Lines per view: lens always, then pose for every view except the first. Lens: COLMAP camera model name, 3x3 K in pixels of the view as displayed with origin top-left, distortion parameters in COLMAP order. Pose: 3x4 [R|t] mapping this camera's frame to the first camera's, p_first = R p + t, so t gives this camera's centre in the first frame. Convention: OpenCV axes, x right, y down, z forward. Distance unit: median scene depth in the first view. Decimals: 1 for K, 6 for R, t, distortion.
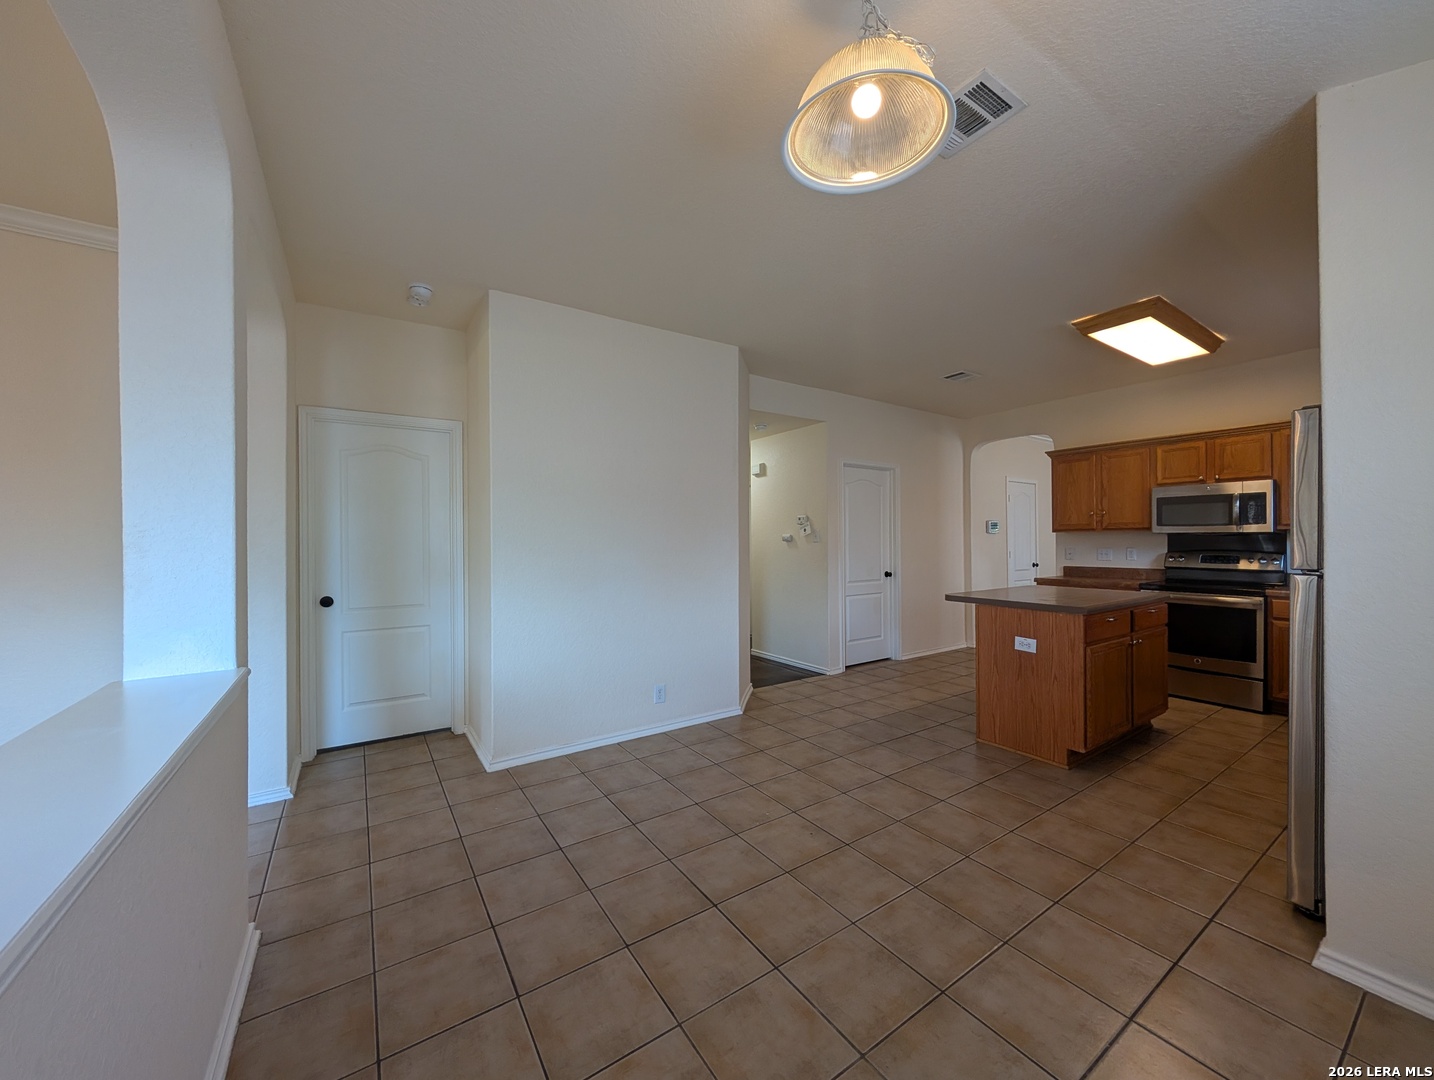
lens RADIAL K [[542.4, 0, 720.3], [0, 542.4, 540.6], [0, 0, 1]] dist [0.001083, -0.000458]
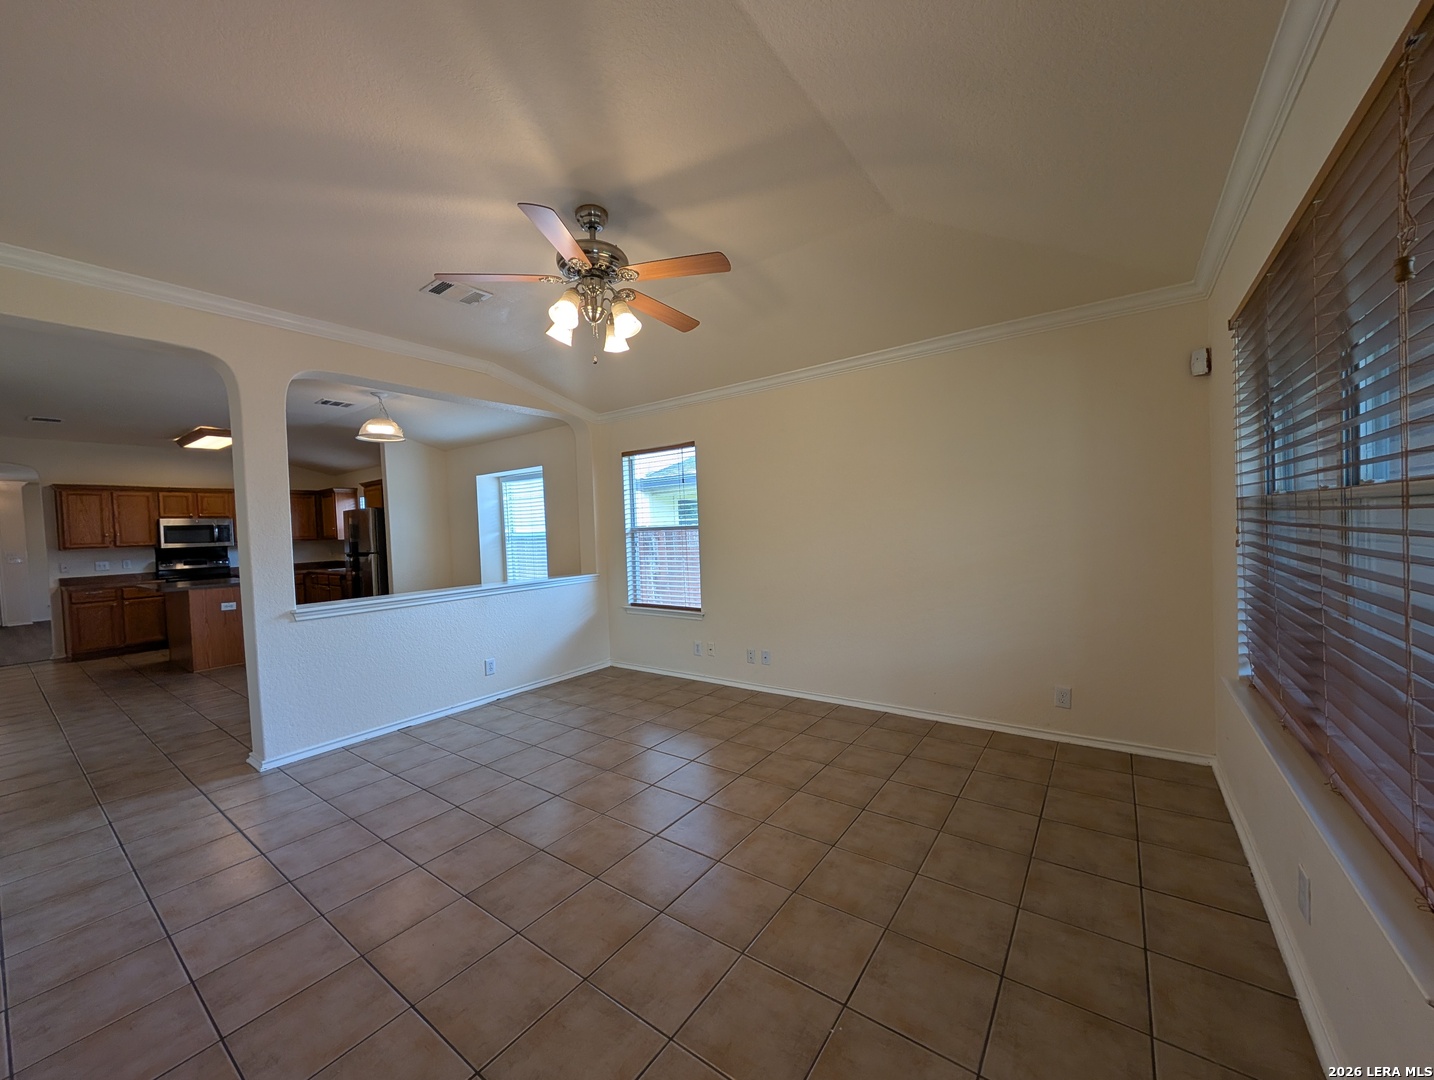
lens RADIAL K [[542.4, 0, 719.4], [0, 542.4, 542.2], [0, 0, 1]] dist [0.001083, -0.000458]
pose [[-0.340624, -0.005964, 0.940181, -1.294238], [0.041109, 0.998929, 0.021230, 0.001520], [-0.939300, 0.045881, -0.340014, 0.032478]]
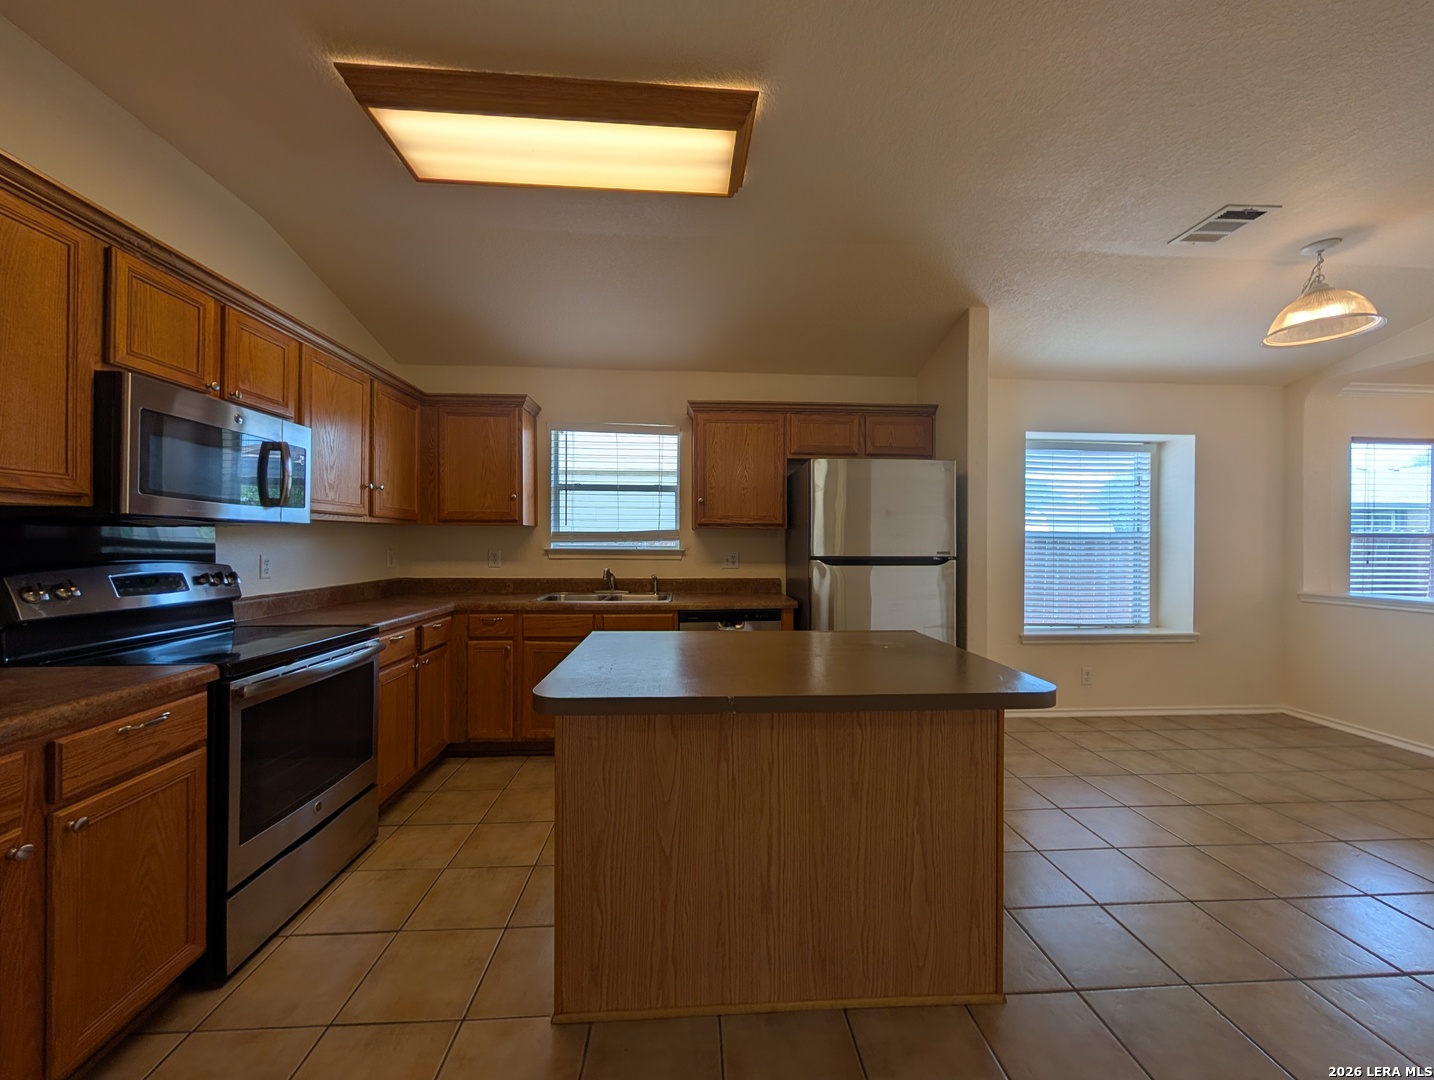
lens RADIAL K [[542.4, 0, 719.3], [0, 542.4, 542.9], [0, 0, 1]] dist [0.001083, -0.000458]
pose [[-0.860626, 0.000518, 0.509237, 0.354993], [0.001071, 0.999999, 0.000792, 0.003741], [-0.509236, 0.001227, -0.860626, 1.183590]]
